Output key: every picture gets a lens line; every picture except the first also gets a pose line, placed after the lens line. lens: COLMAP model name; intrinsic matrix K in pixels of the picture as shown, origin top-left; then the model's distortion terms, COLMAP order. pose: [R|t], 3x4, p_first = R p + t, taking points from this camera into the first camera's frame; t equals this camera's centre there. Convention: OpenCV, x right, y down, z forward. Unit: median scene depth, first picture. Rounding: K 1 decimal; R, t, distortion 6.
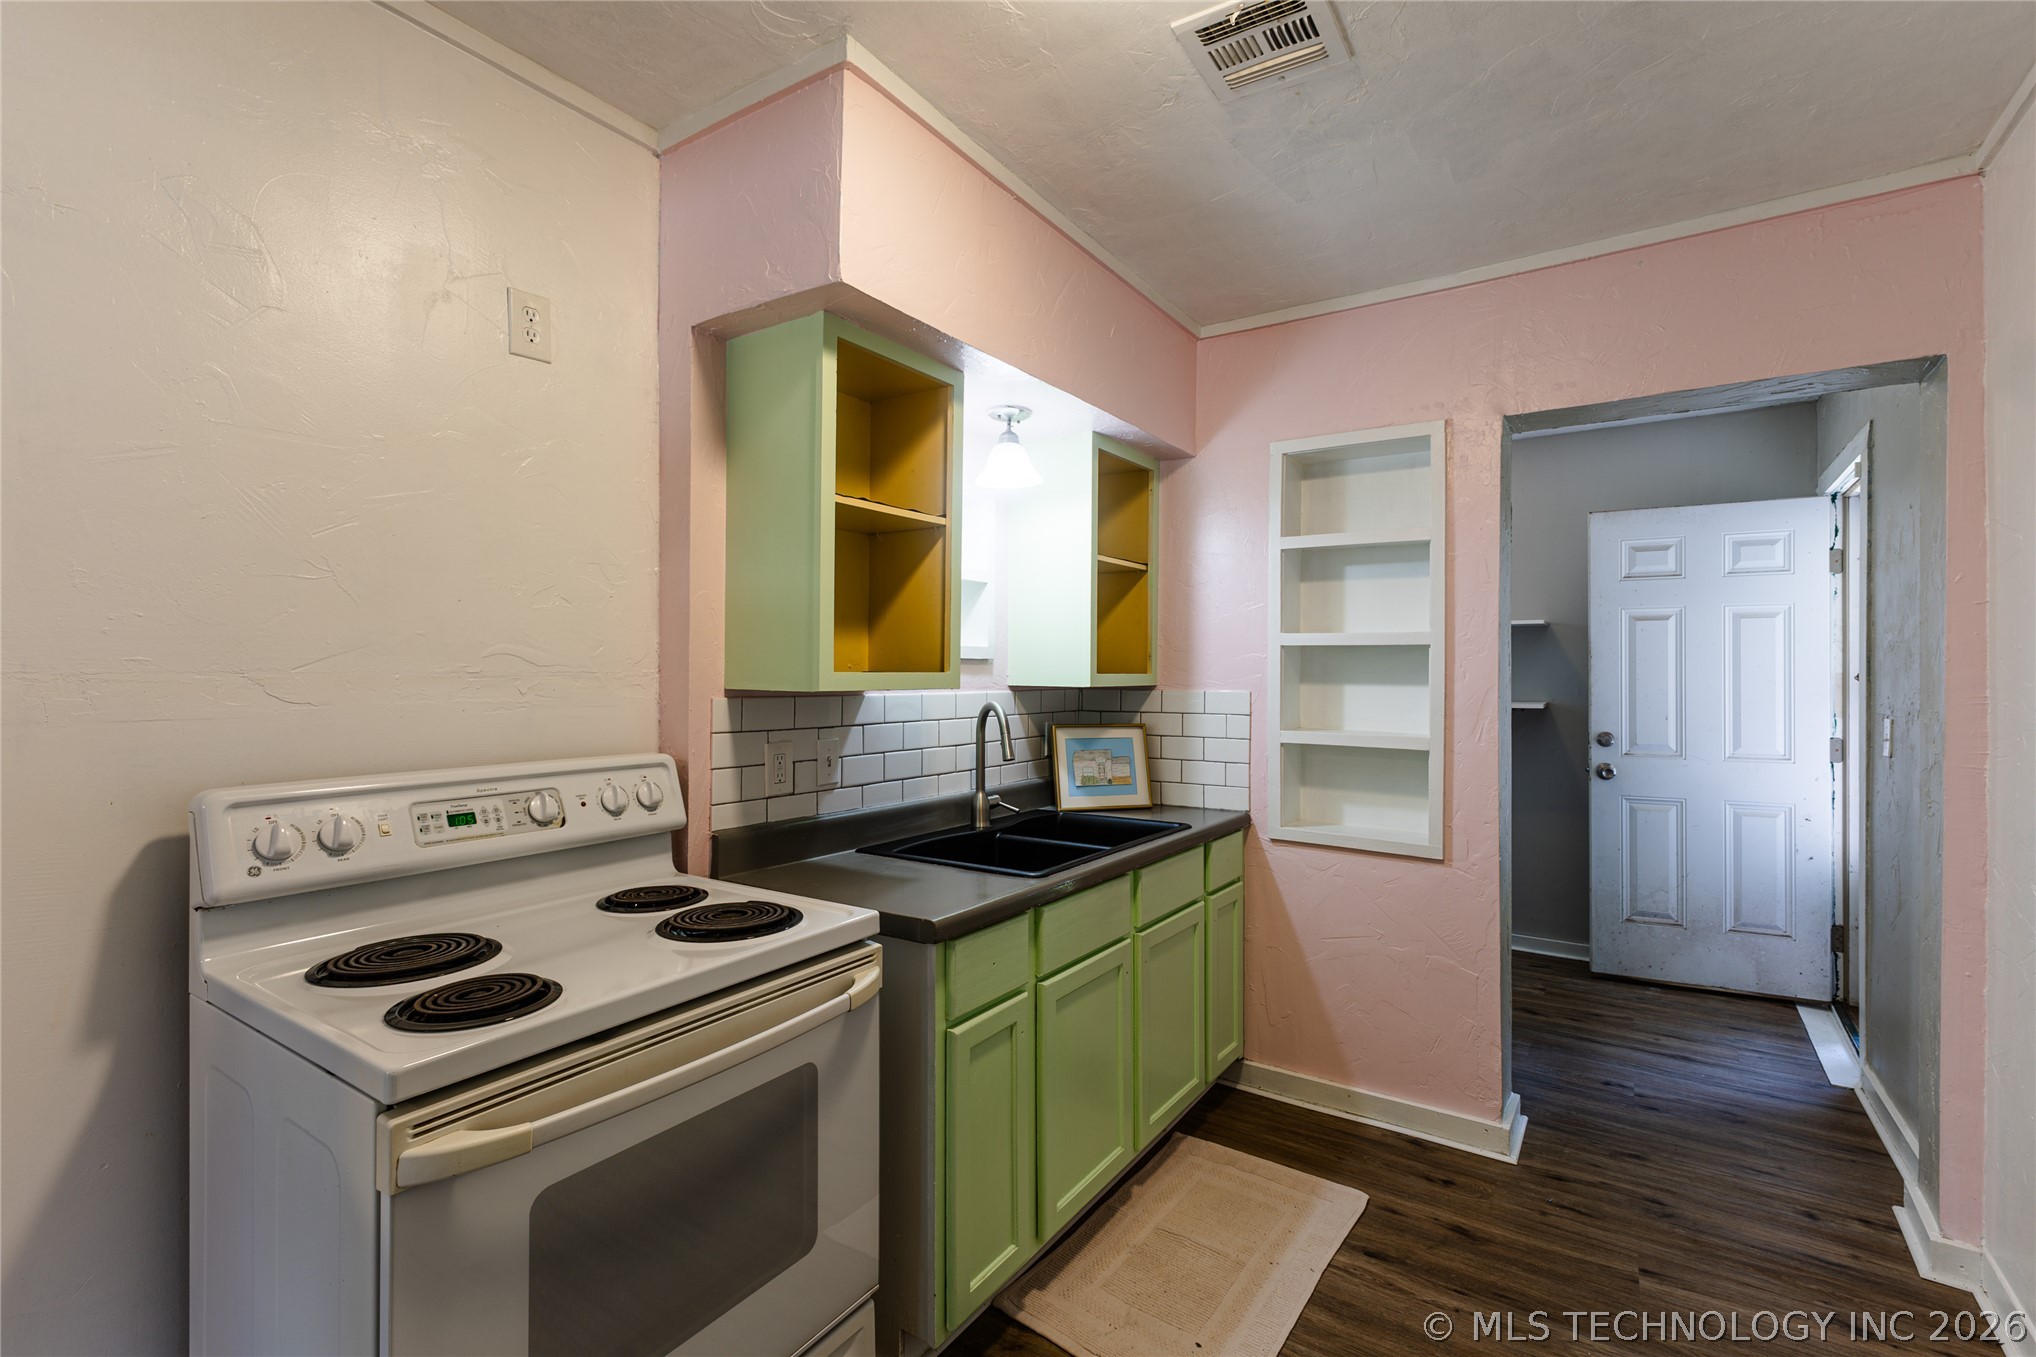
lens RADIAL K [[897.0, 0, 1023.7], [0, 897.0, 674.6], [0, 0, 1]] dist [0.010071, -0.001517]
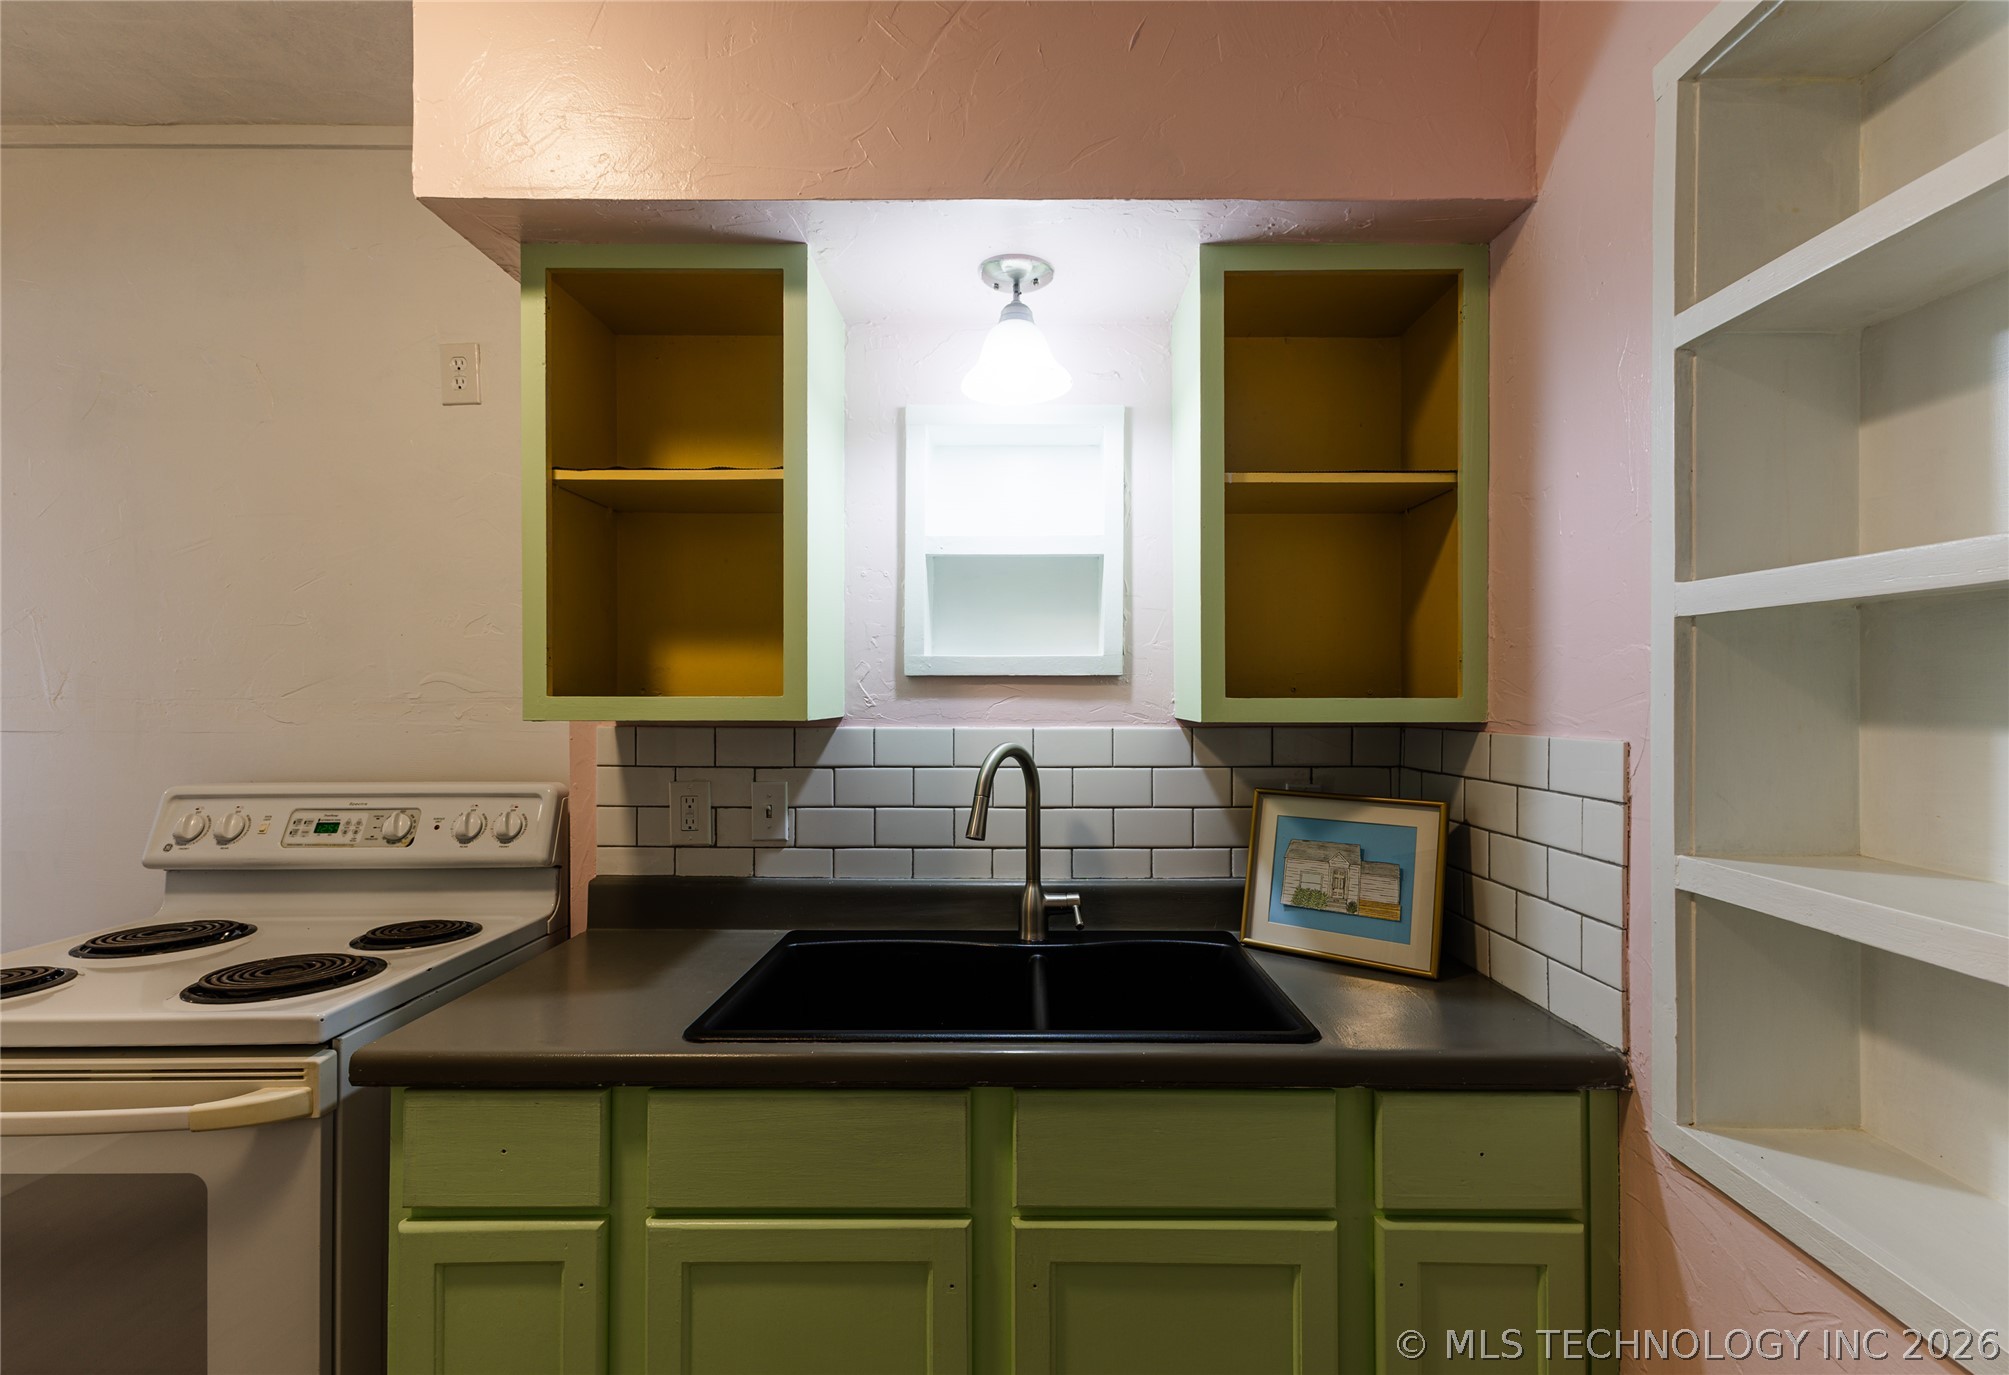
lens RADIAL K [[903.5, 0, 973.2], [0, 903.5, 694.0], [0, 0, 1]] dist [0.008299, -0.000641]
pose [[0.563378, -0.007515, -0.826165, 0.495821], [0.000578, 0.999962, -0.008702, 0.001653], [0.826199, 0.004425, 0.563361, 0.652938]]
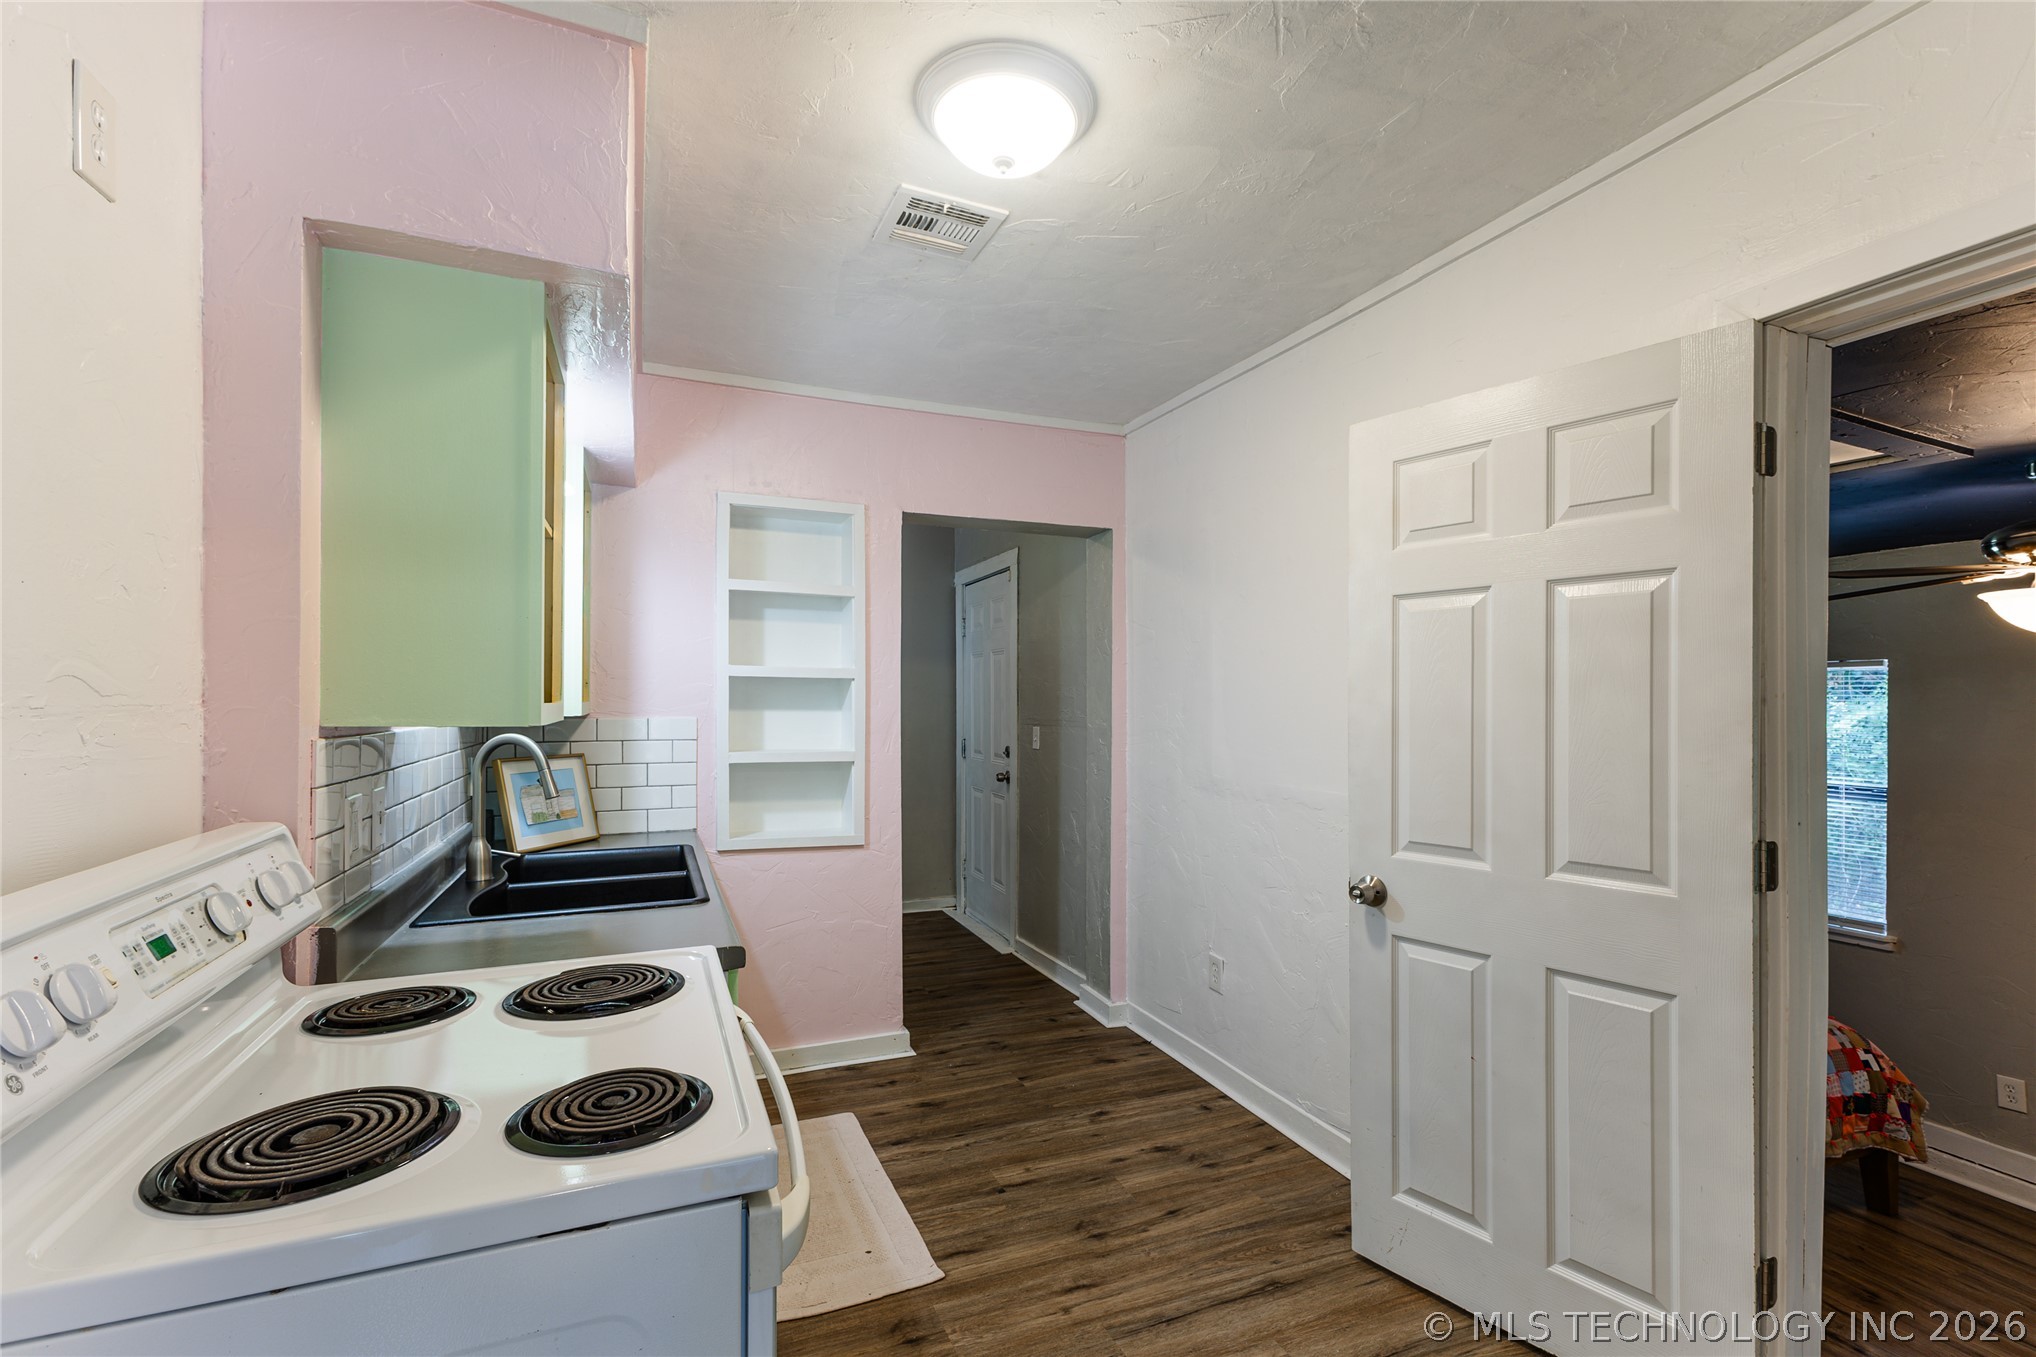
lens RADIAL K [[897.0, 0, 972.3], [0, 897.0, 705.2], [0, 0, 1]] dist [0.010071, -0.001517]
pose [[0.586608, -0.007109, 0.809840, -0.507429], [0.000466, 0.999964, 0.008441, -0.006077], [-0.809871, -0.004575, 0.586590, 0.119387]]
